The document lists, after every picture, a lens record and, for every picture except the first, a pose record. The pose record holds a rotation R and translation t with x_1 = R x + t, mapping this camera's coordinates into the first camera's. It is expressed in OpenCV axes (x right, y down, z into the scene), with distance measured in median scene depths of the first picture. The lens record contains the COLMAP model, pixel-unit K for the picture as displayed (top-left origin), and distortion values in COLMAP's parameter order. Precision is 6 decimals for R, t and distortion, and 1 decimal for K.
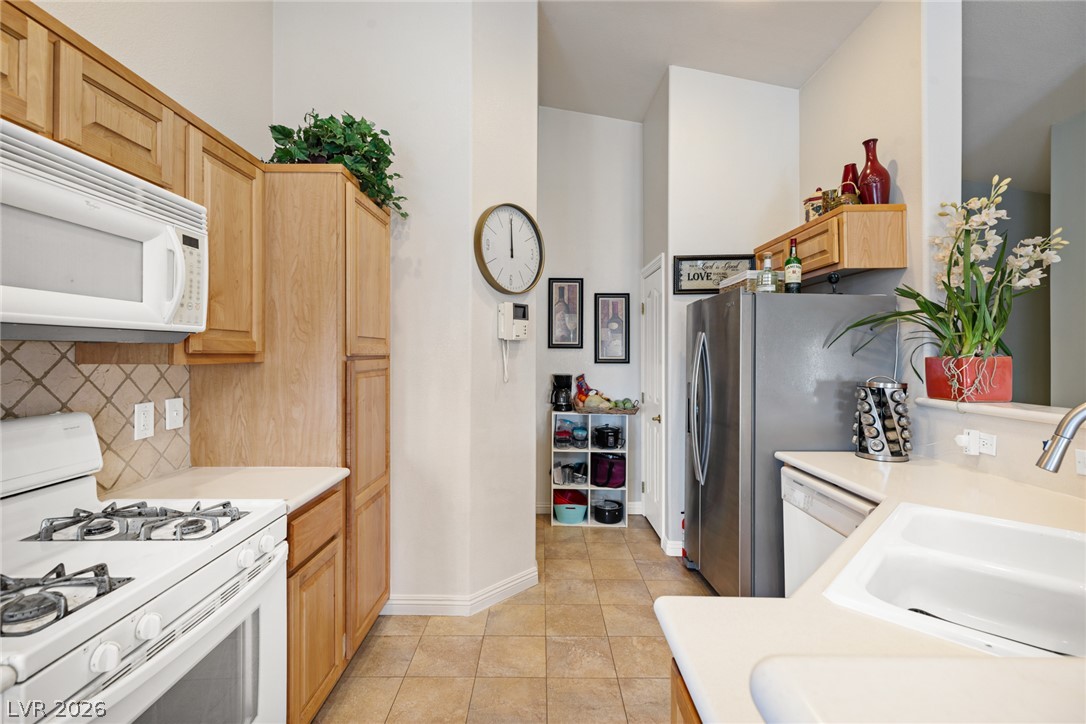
lens RADIAL K [[490.6, 0, 545.9], [0, 490.6, 360.7], [0, 0, 1]] dist [0.004622, -0.000452]
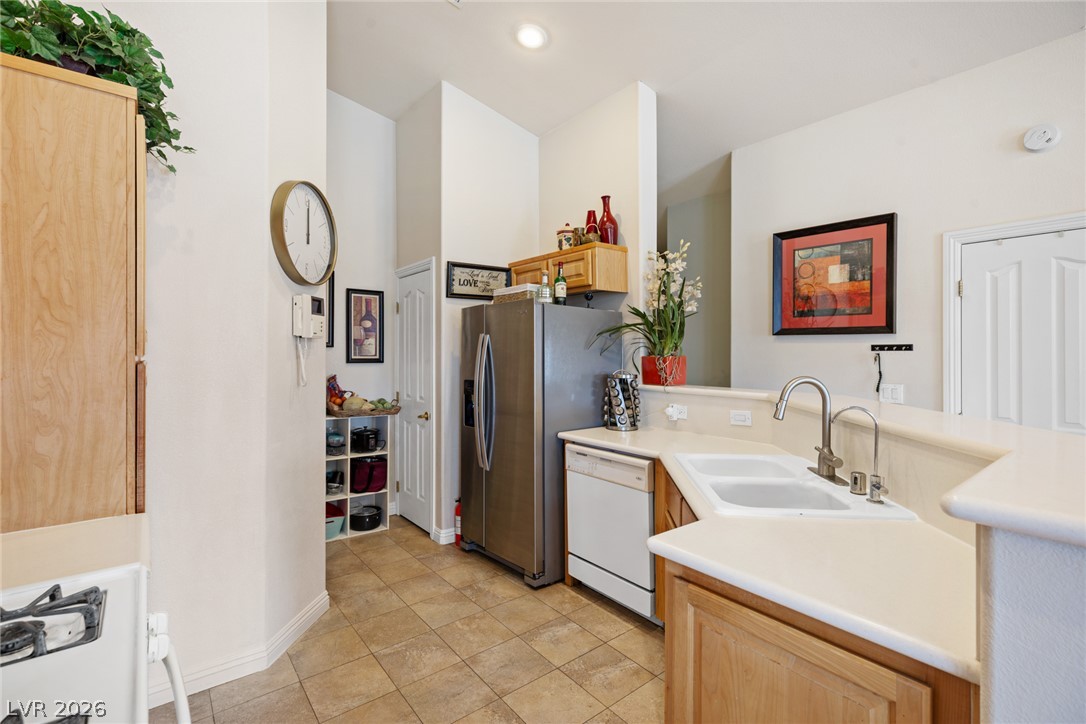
lens RADIAL K [[490.6, 0, 546.8], [0, 490.6, 359.8], [0, 0, 1]] dist [0.004622, -0.000452]
pose [[0.774930, -0.007470, 0.632004, -0.341095], [0.006428, 0.999972, 0.003937, -0.004091], [-0.632015, 0.001012, 0.774956, 0.058553]]
